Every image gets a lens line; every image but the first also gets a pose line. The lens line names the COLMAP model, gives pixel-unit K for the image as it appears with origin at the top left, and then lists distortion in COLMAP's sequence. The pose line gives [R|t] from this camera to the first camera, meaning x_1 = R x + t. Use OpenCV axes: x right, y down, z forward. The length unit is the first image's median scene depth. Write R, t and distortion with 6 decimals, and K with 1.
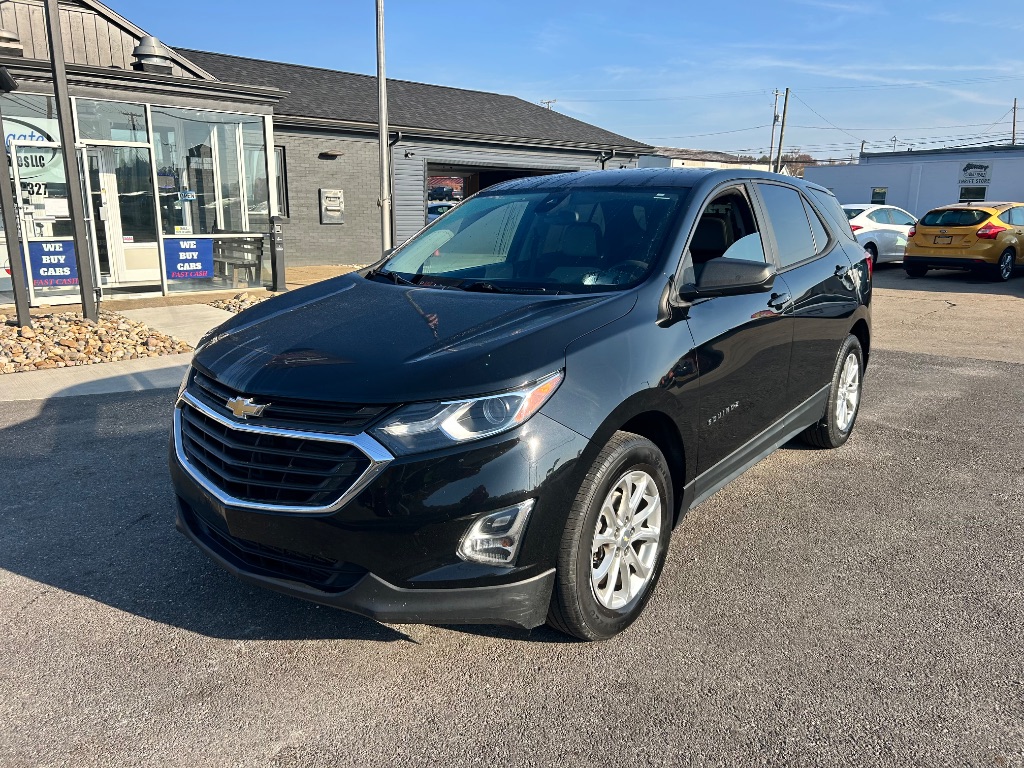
lens RADIAL K [[777.6, 0, 512.0], [0, 777.6, 384.0], [0, 0, 1]] dist [0.047147, -0.045198]
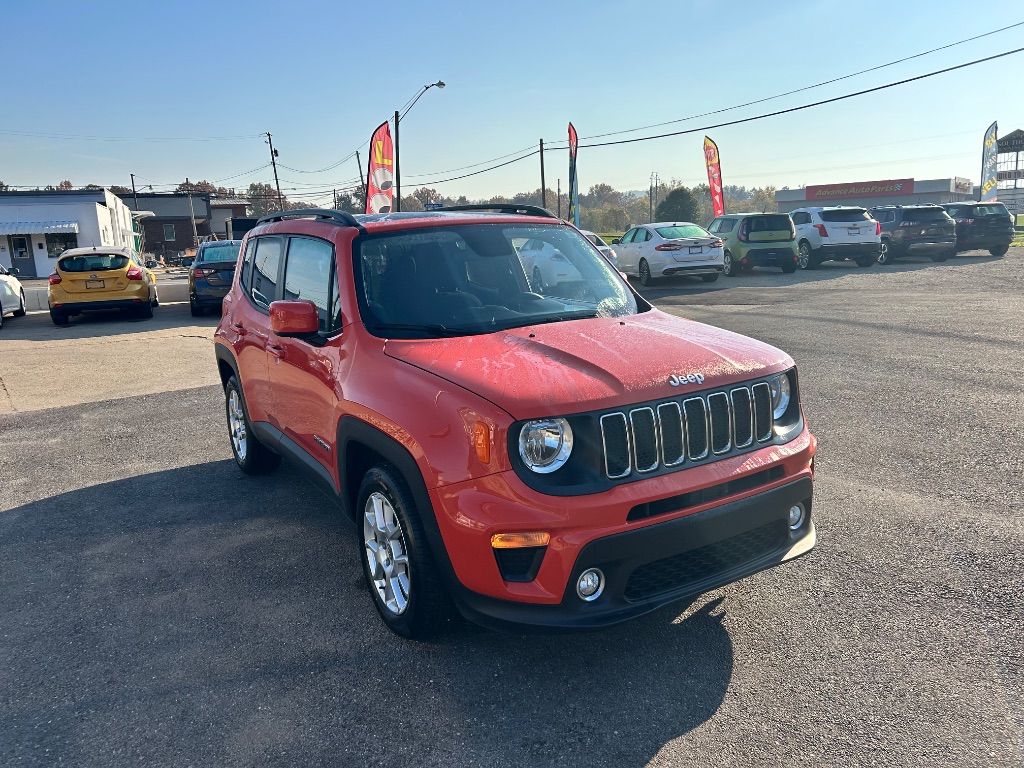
lens RADIAL K [[772.5, 0, 512.0], [0, 772.5, 384.0], [0, 0, 1]] dist [0.045288, -0.038081]
pose [[0.249703, -0.200053, 0.947432, -0.348606], [0.256487, 0.957143, 0.134504, -0.069880], [-0.933736, 0.209418, 0.290313, 0.281341]]
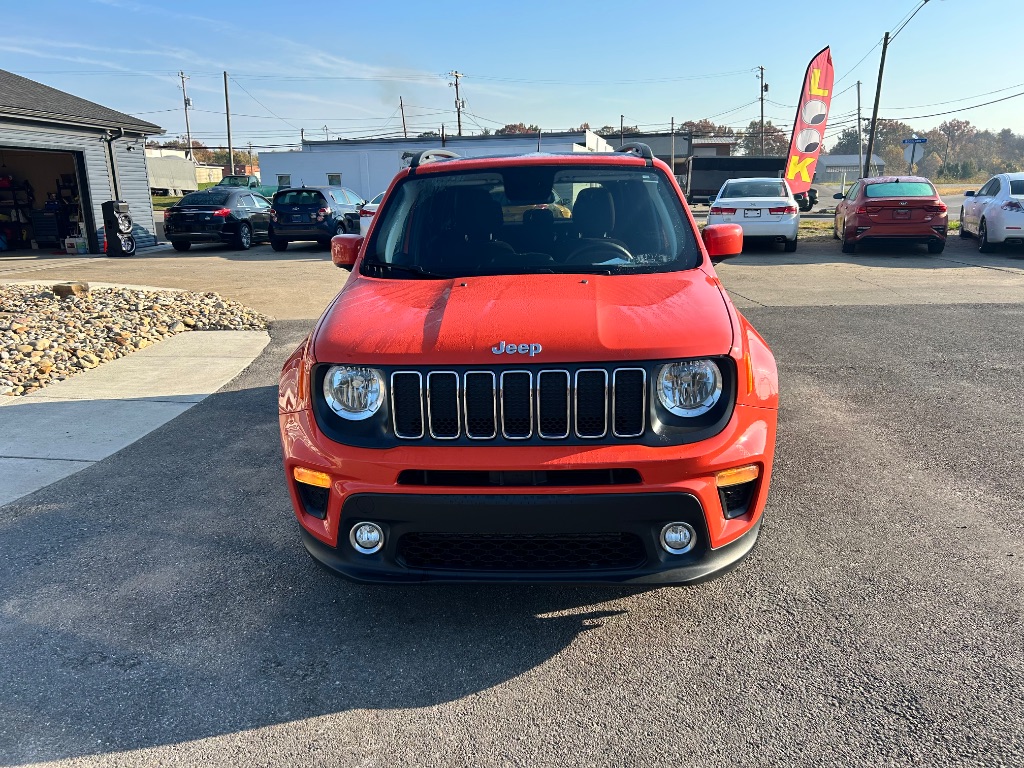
lens RADIAL K [[772.5, 0, 512.0], [0, 772.5, 384.0], [0, 0, 1]] dist [0.045288, -0.038081]
pose [[0.753344, -0.180346, 0.632415, -0.255101], [0.169262, 0.982437, 0.078534, -0.036044], [-0.635471, 0.047880, 0.770639, 0.156541]]
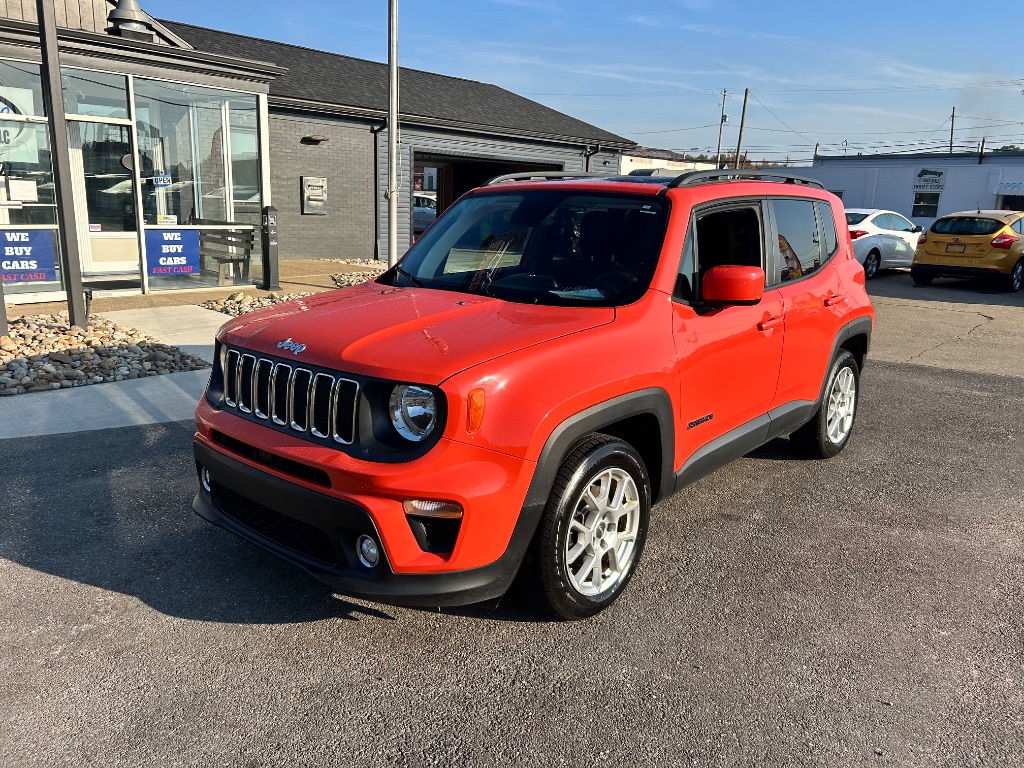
lens RADIAL K [[777.6, 0, 512.0], [0, 777.6, 384.0], [0, 0, 1]] dist [0.047147, -0.045198]
pose [[0.996930, 0.009411, 0.077734, -0.090679], [-0.010188, 0.999902, 0.009608, -0.021946], [-0.077636, -0.010370, 0.996928, 0.079199]]
